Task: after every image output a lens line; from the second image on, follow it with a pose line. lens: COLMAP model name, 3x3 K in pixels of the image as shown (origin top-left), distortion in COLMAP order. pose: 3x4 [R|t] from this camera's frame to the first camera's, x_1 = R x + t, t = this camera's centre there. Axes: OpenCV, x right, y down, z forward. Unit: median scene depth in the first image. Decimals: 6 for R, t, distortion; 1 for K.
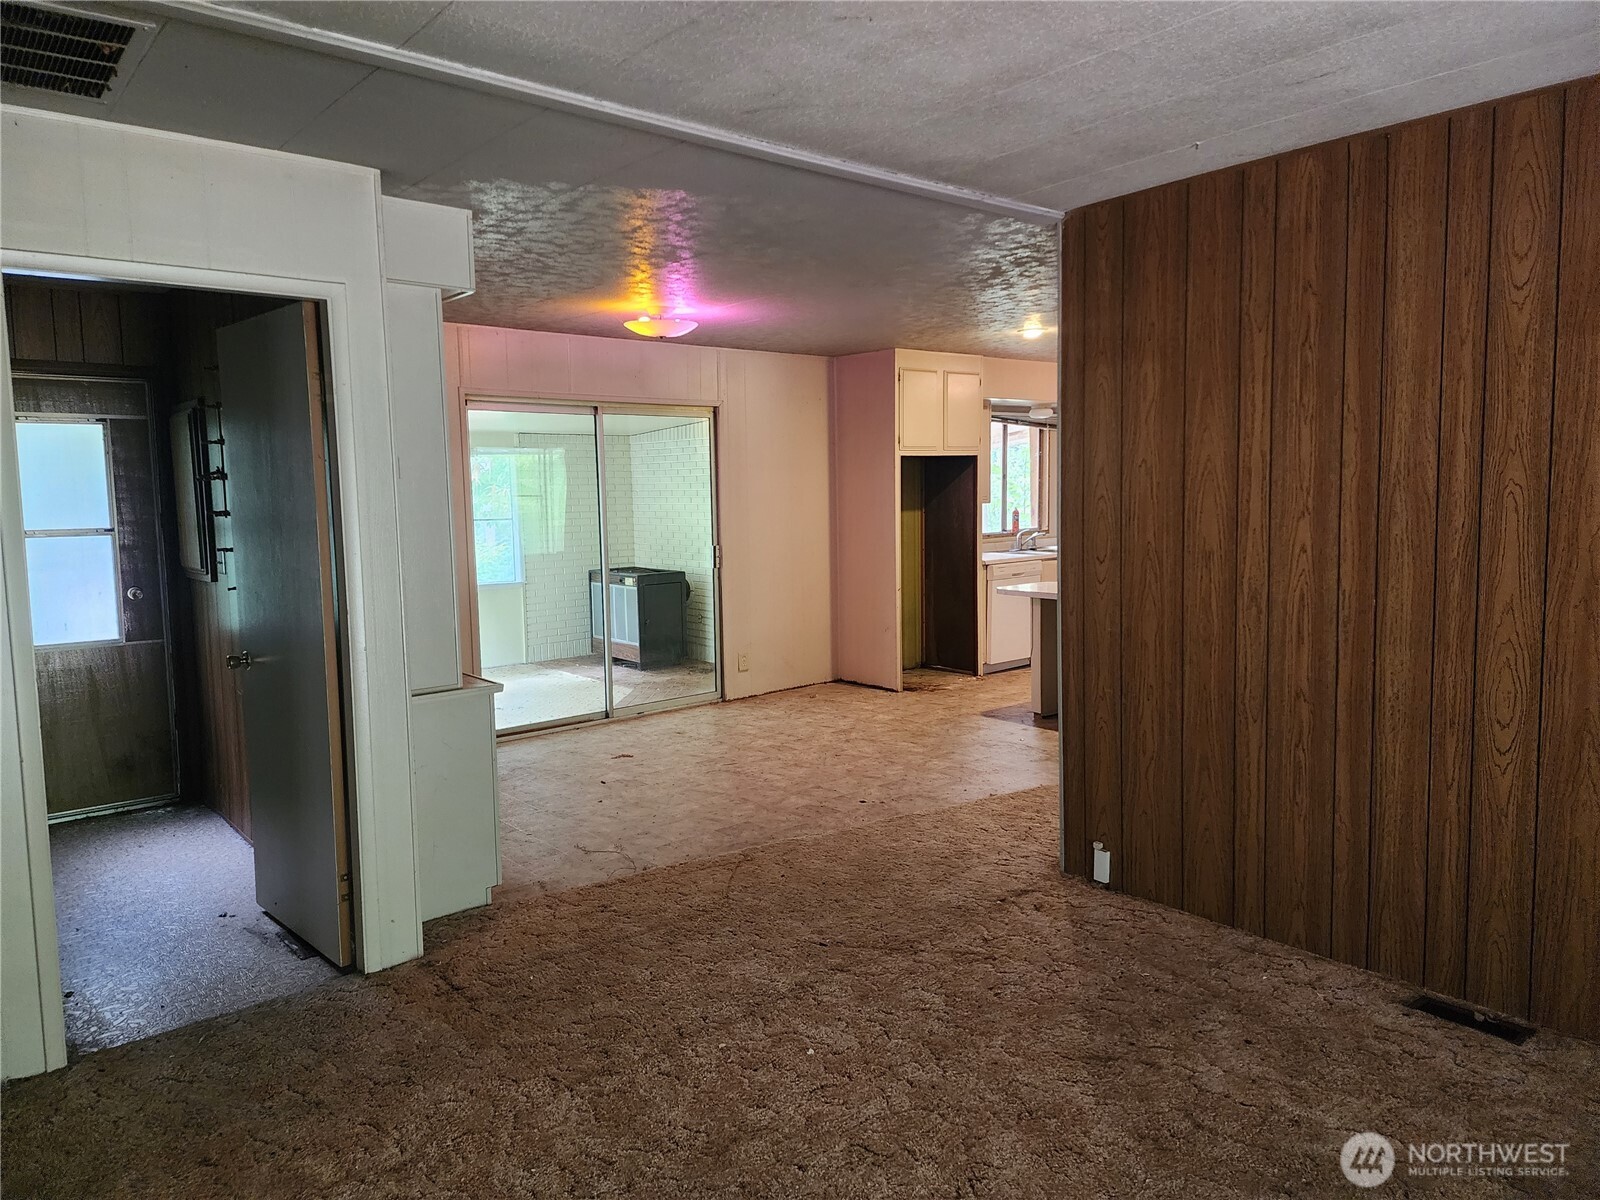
lens RADIAL K [[1085.7, 0, 800.0], [0, 1085.7, 600.0], [0, 0, 1]] dist [0.057986, -0.053428]
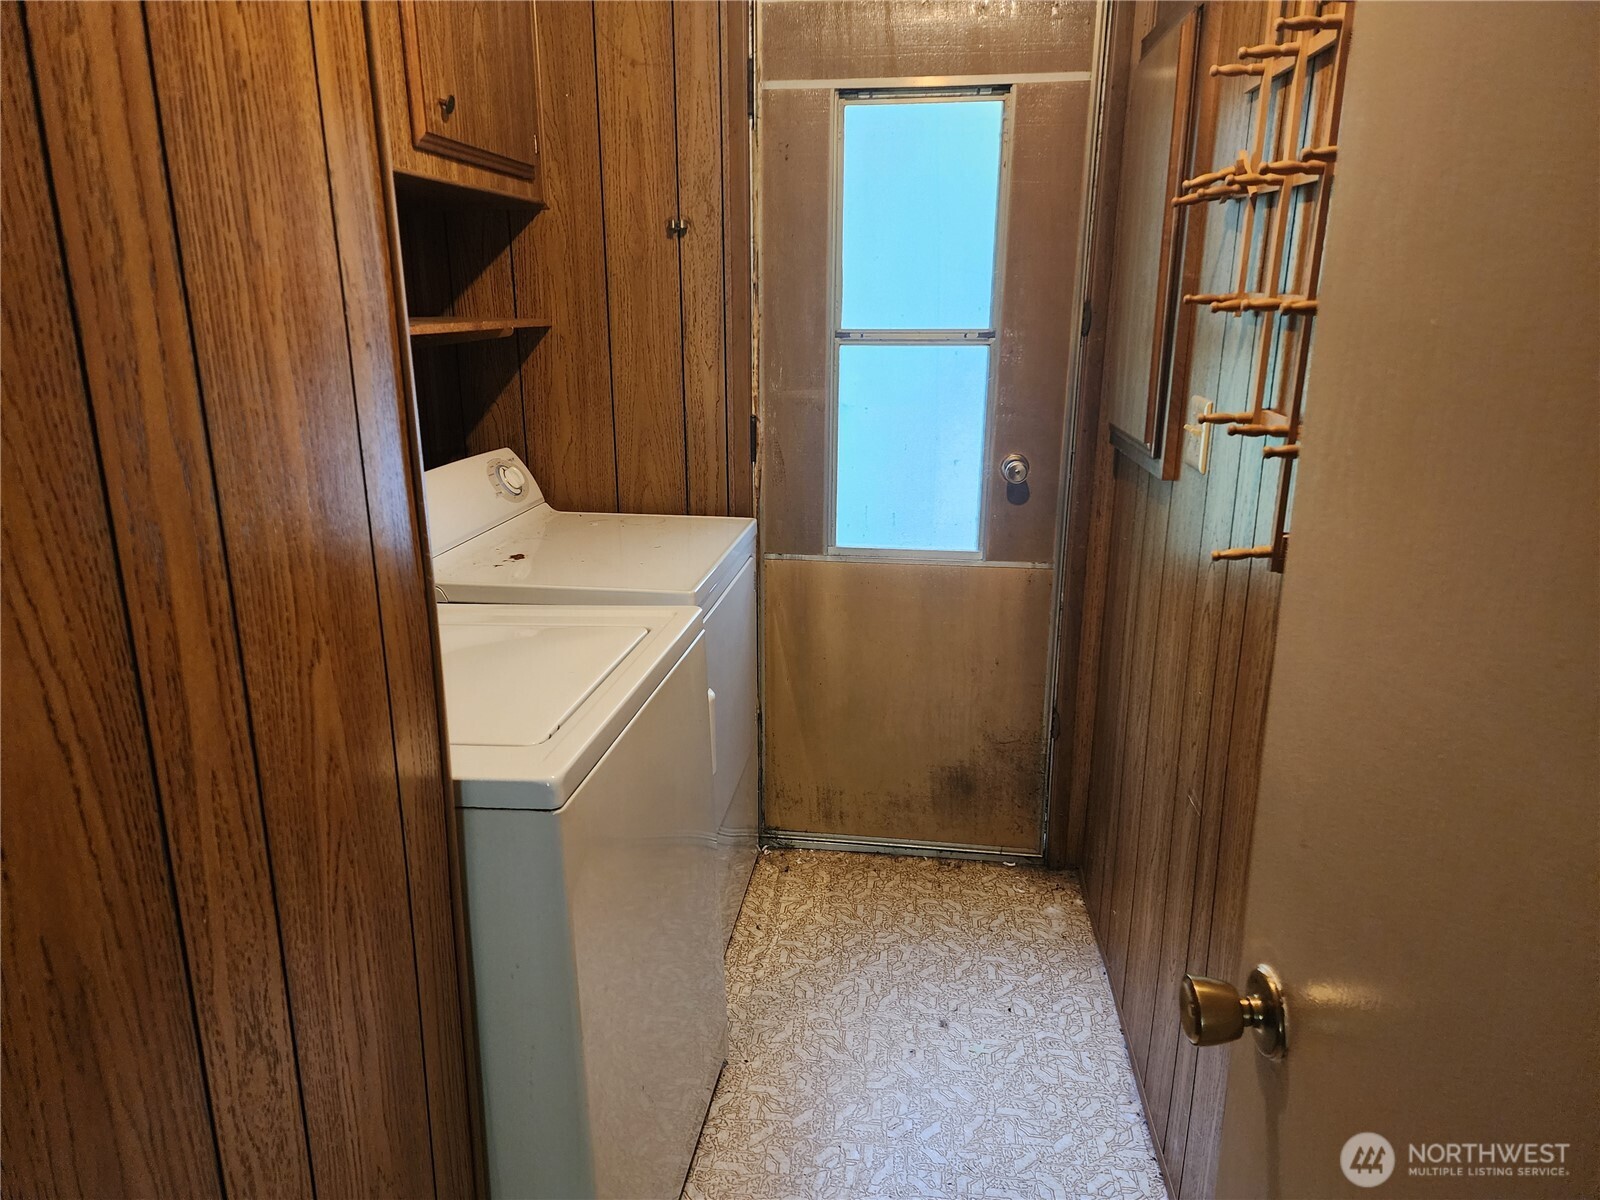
lens RADIAL K [[1085.7, 0, 800.0], [0, 1085.7, 600.0], [0, 0, 1]] dist [0.057986, -0.053428]
pose [[0.700242, 0.210246, -0.682244, -0.319956], [-0.080923, 0.972868, 0.216749, -0.045792], [0.709304, -0.096567, 0.698257, 0.575138]]
